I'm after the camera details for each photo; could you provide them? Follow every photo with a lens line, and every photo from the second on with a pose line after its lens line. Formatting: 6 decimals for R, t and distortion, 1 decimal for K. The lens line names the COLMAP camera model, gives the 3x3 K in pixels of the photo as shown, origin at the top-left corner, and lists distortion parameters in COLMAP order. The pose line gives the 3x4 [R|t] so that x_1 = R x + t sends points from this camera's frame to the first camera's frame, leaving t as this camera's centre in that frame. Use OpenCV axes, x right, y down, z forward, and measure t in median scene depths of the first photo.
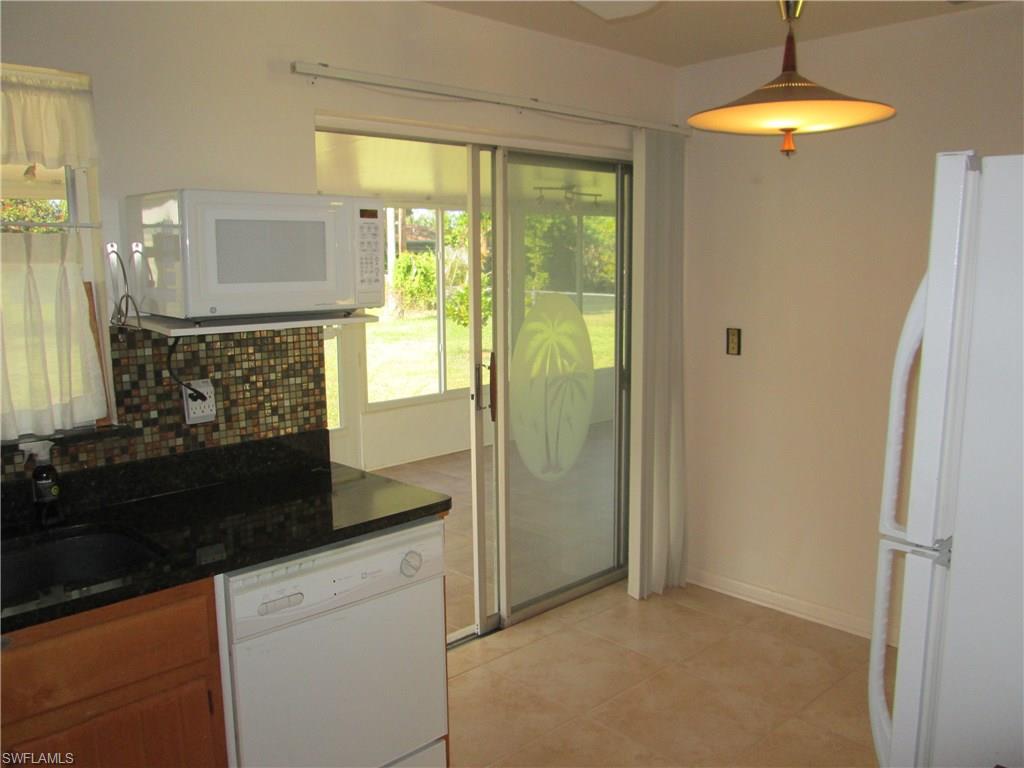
lens RADIAL K [[841.5, 0, 512.6], [0, 841.5, 385.4], [0, 0, 1]] dist [-0.085799, 0.008953]
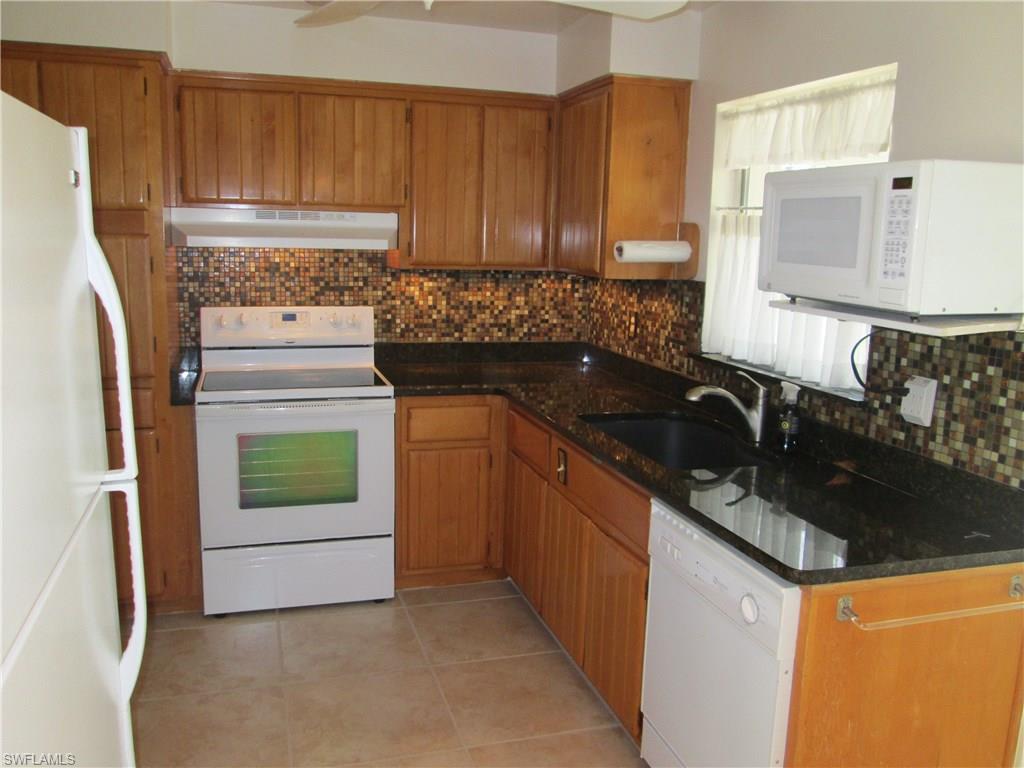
lens RADIAL K [[841.5, 0, 511.3], [0, 841.5, 384.5], [0, 0, 1]] dist [-0.085799, 0.008953]
pose [[-0.458652, 0.155182, -0.874961, 0.634248], [-0.154347, 0.955755, 0.250419, -0.159987], [0.875109, 0.249903, -0.414407, 1.019579]]
